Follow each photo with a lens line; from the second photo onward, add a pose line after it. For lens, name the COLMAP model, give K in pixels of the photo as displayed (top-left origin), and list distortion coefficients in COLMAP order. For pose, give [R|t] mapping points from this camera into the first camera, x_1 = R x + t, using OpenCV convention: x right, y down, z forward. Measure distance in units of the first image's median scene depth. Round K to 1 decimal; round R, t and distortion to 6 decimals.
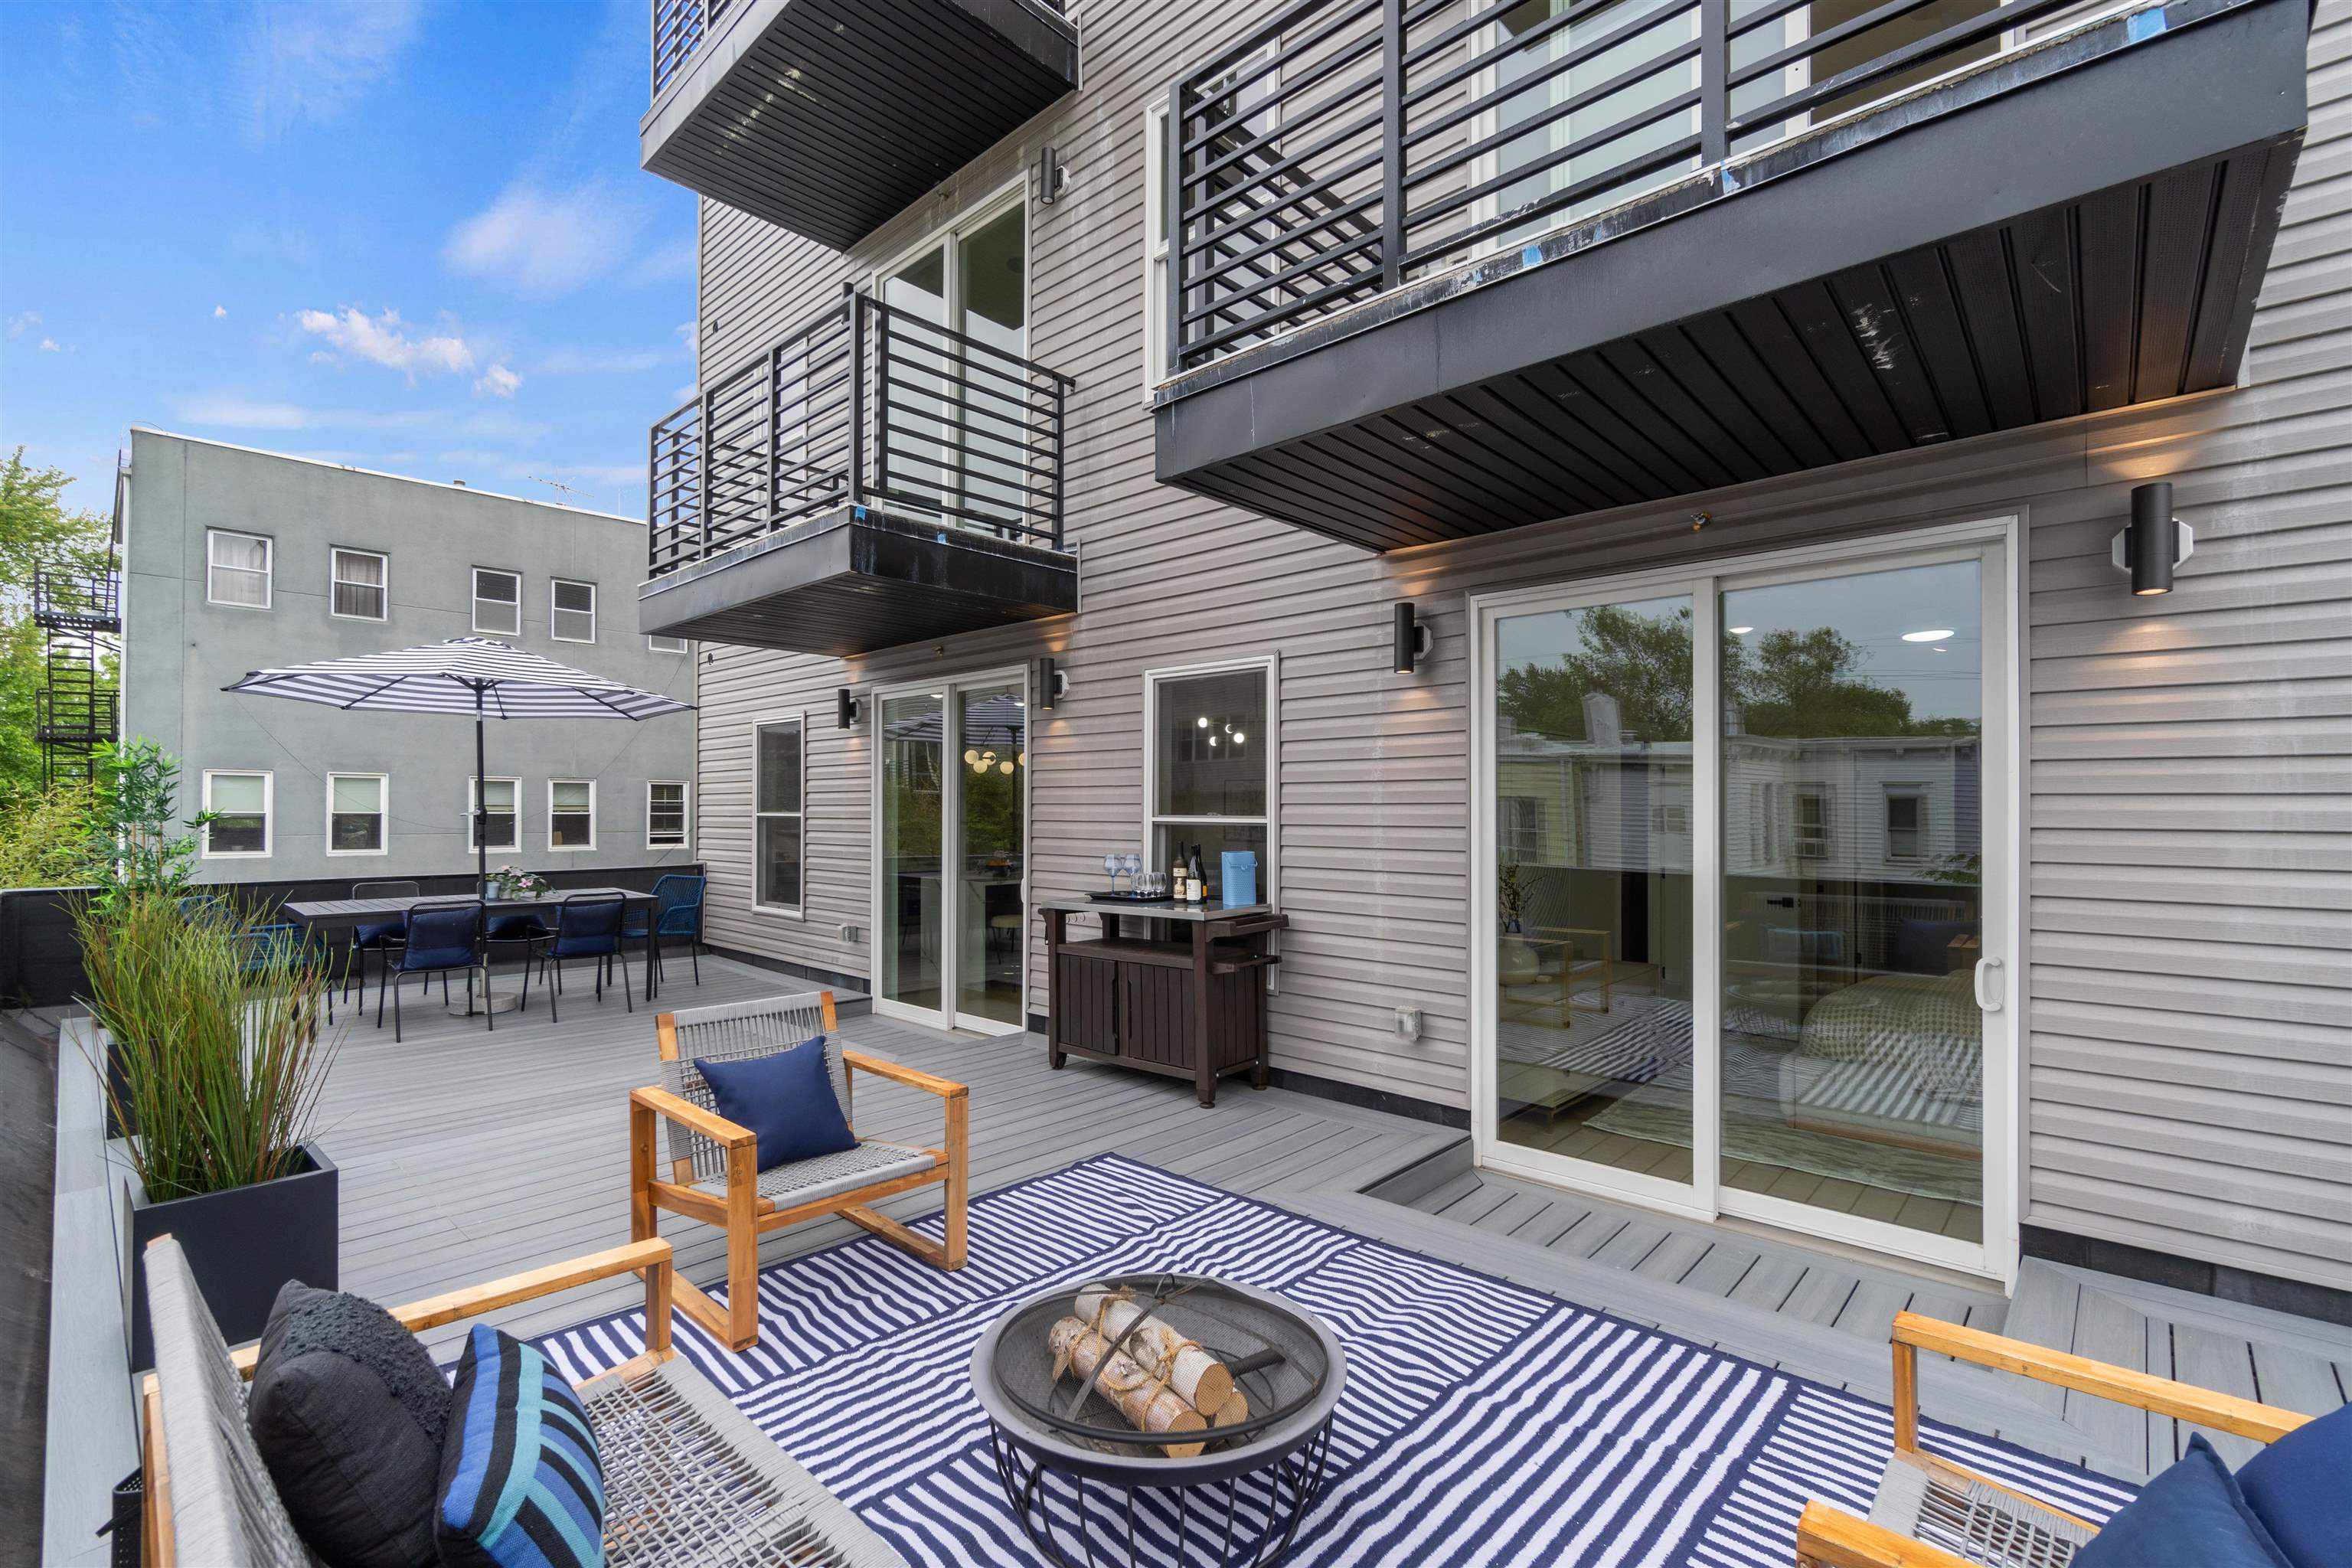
lens RADIAL K [[1035.9, 0, 1172.3], [0, 1035.9, 801.6], [0, 0, 1]] dist [0.000186, 0.000706]
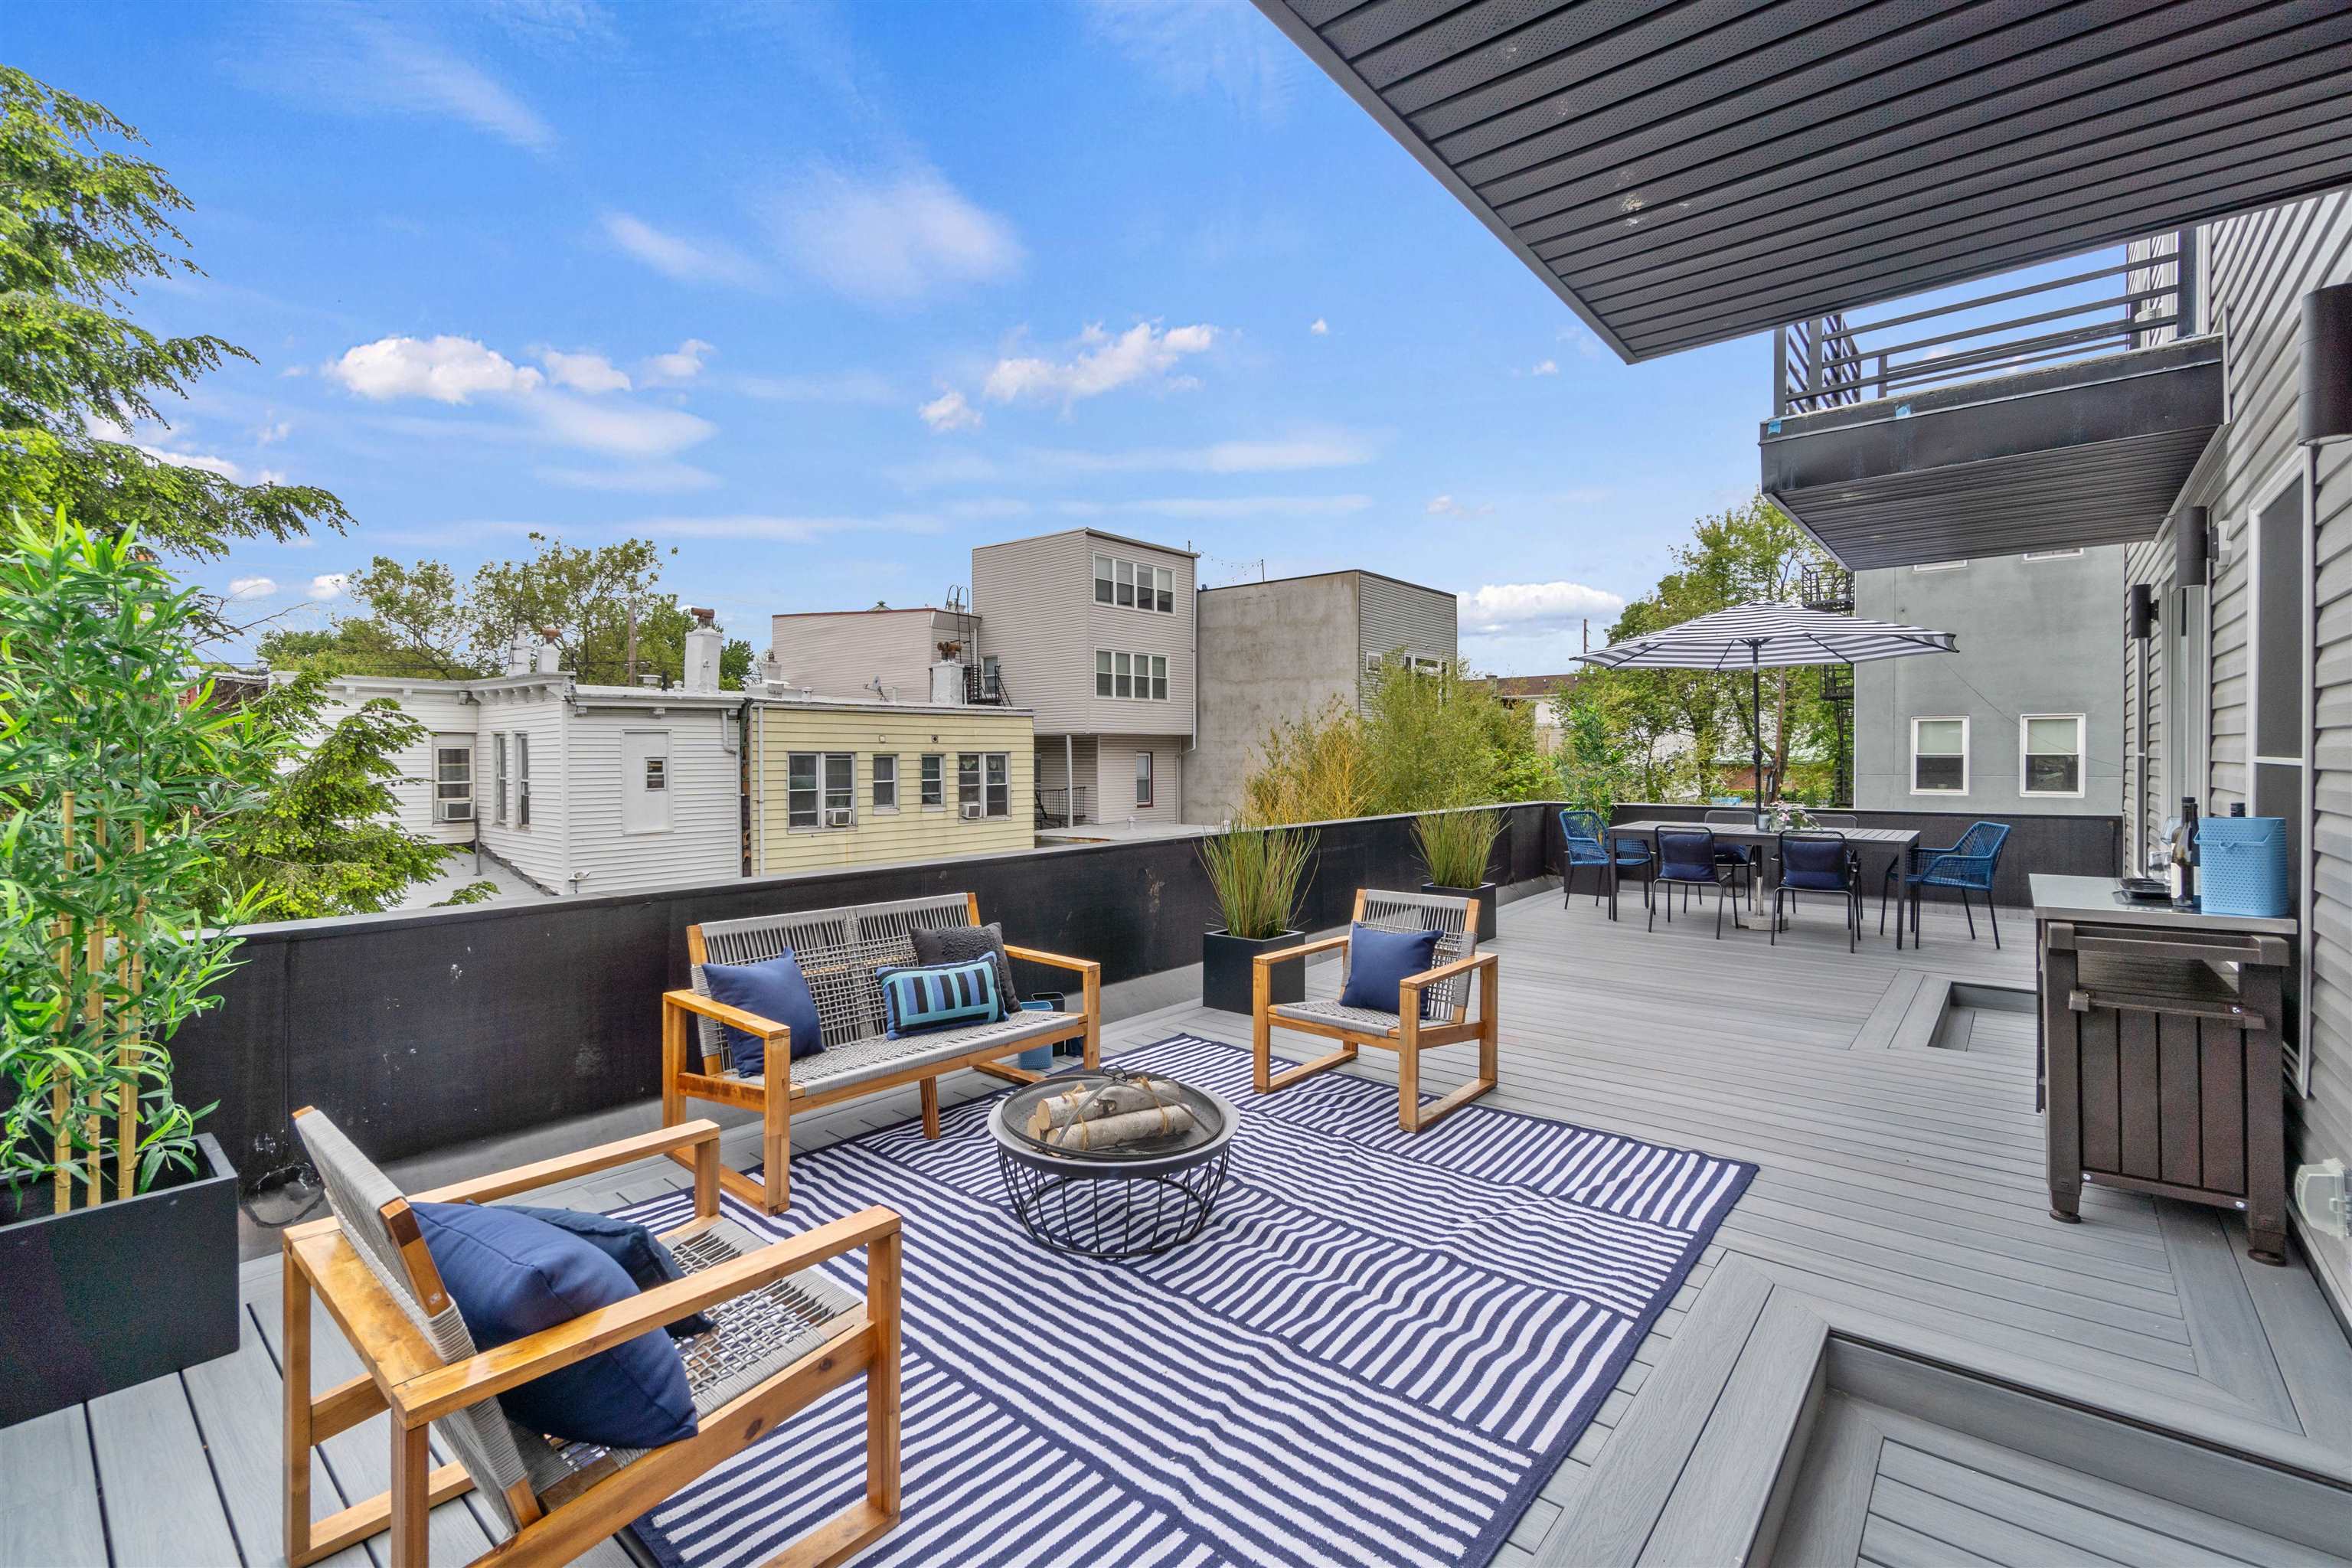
lens RADIAL K [[1018.8, 0, 1169.2], [0, 1018.8, 769.4], [0, 0, 1]] dist [-0.000008, 0.000267]
pose [[0.051586, 0.011099, -0.998607, 0.344856], [0.013826, 0.999834, 0.011827, 0.004785], [0.998573, -0.014417, 0.051424, 0.241336]]
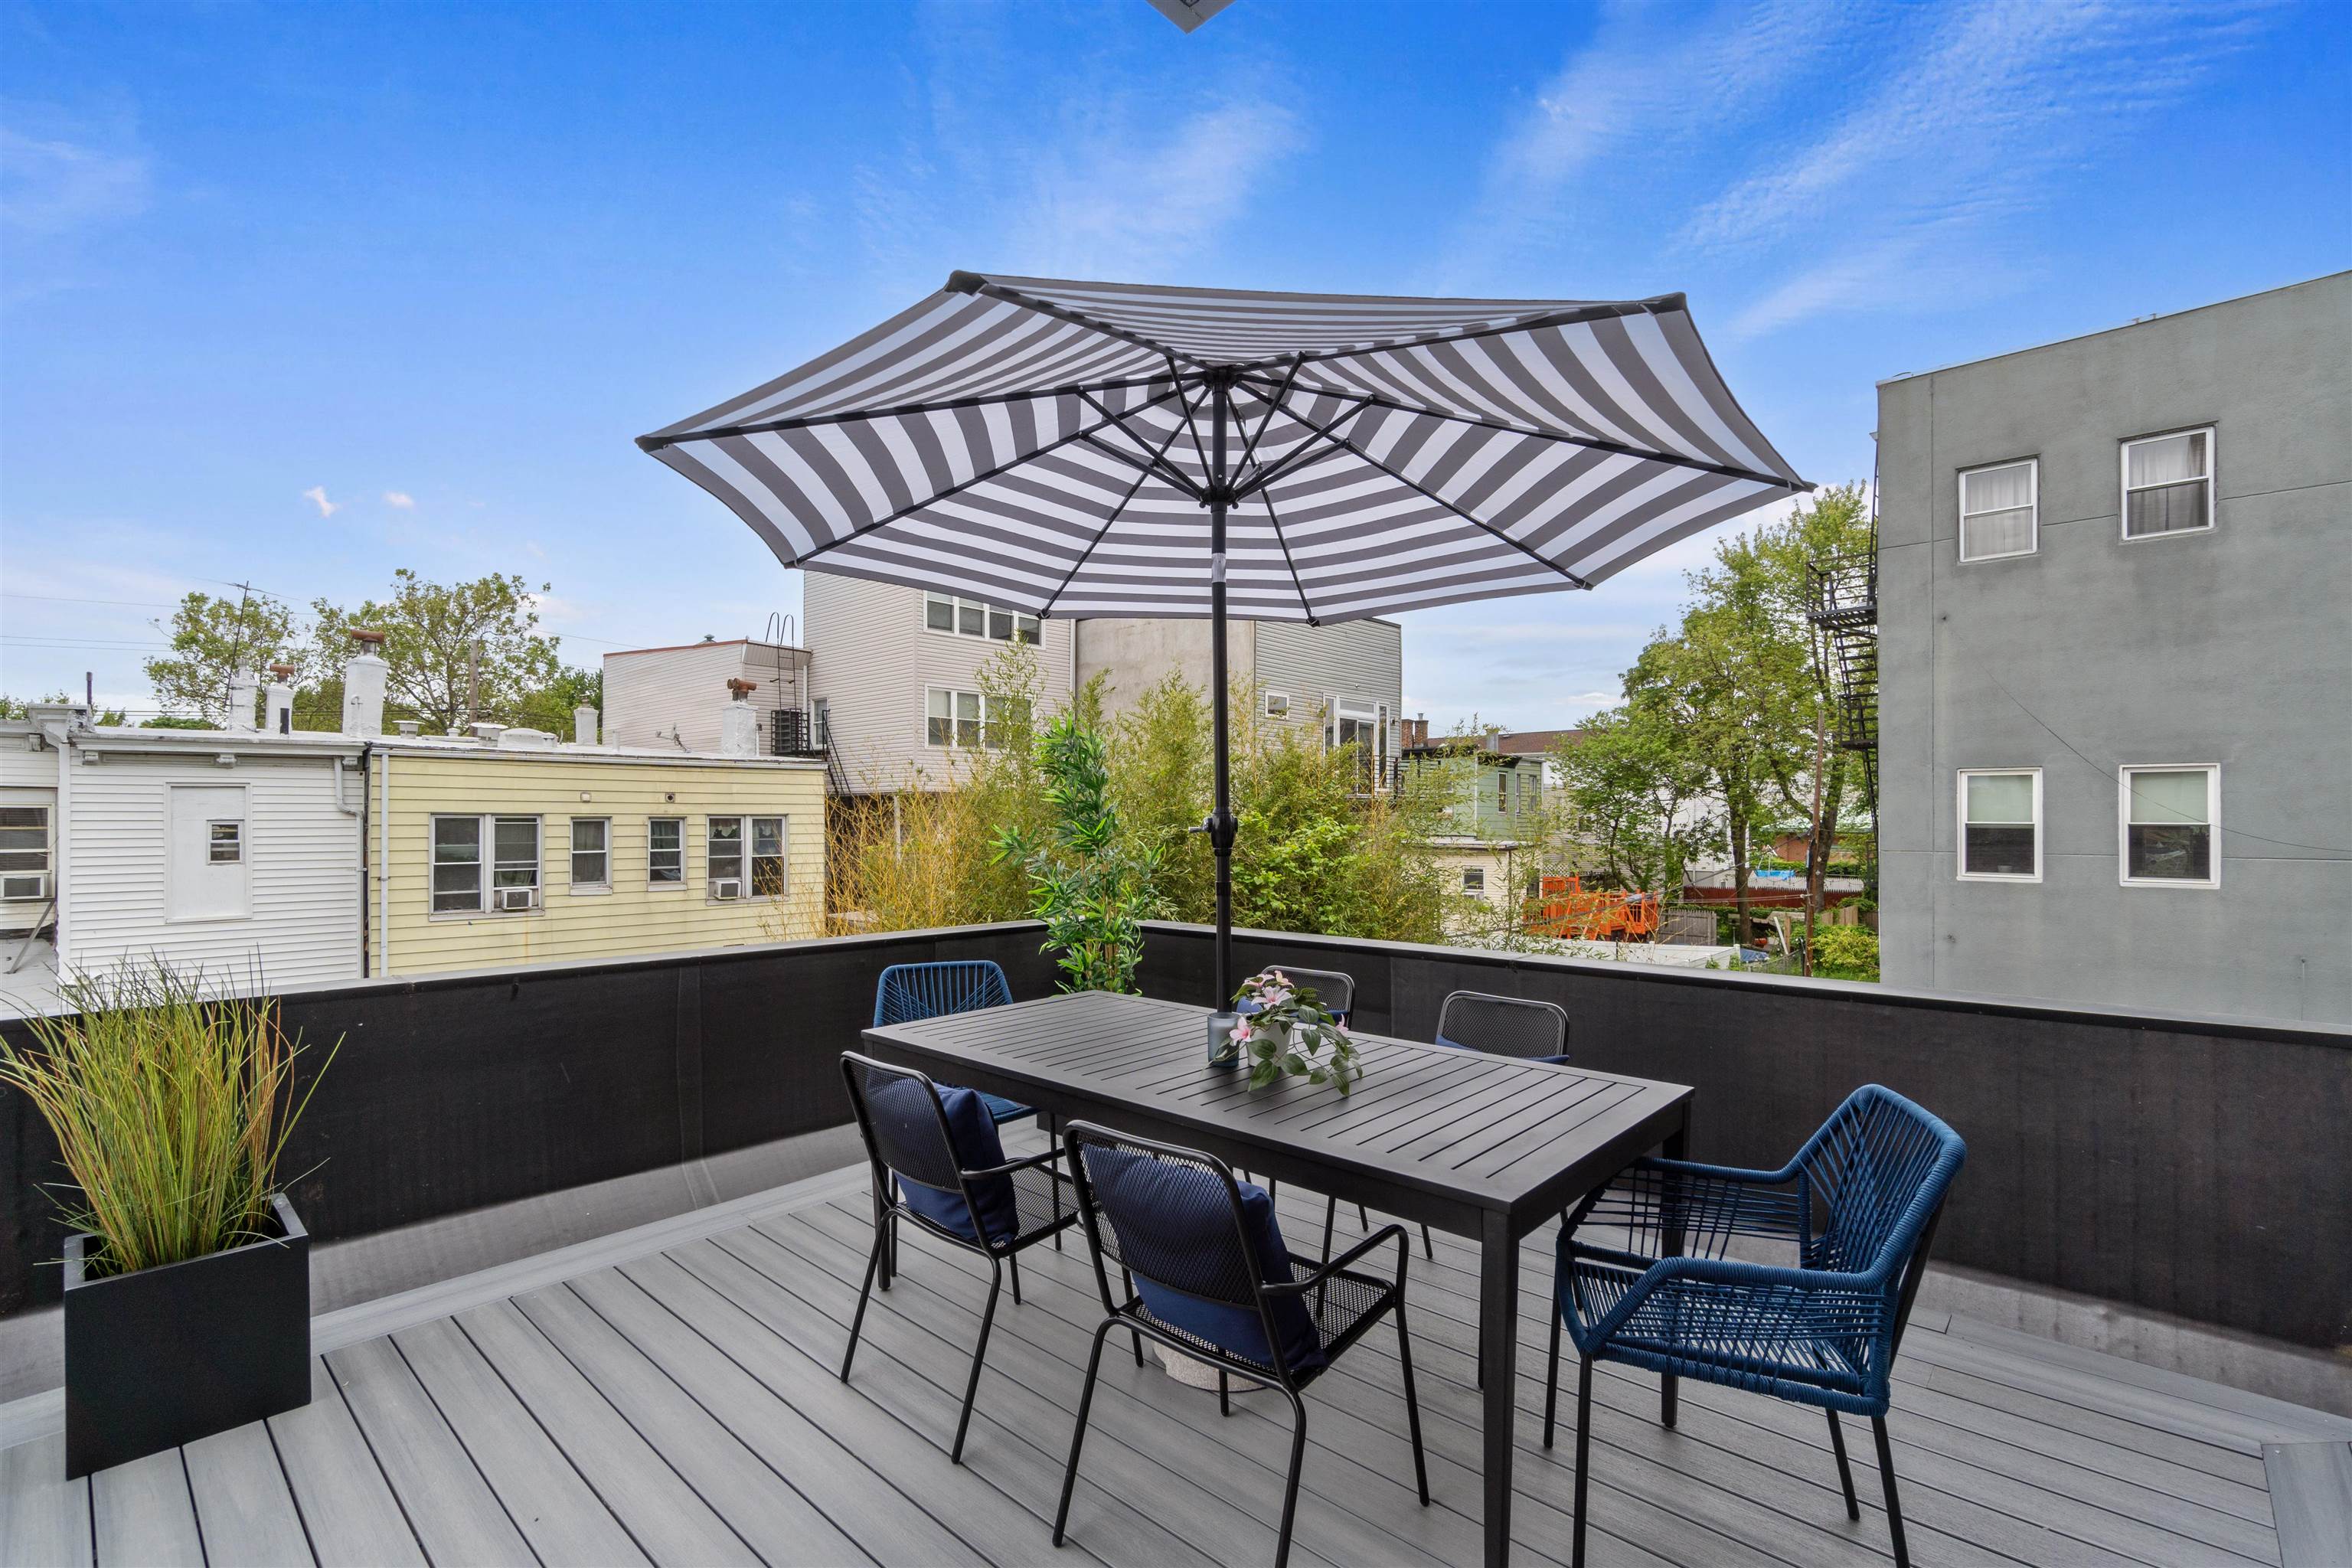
lens RADIAL K [[1048.0, 0, 1164.8], [0, 1048.0, 815.6], [0, 0, 1]] dist [0.000501, 0.000643]
pose [[0.000531, -0.005626, -0.999984, -0.245976], [0.009635, 0.999938, -0.005621, 0.007243], [0.999953, -0.009631, 0.000585, 0.813998]]
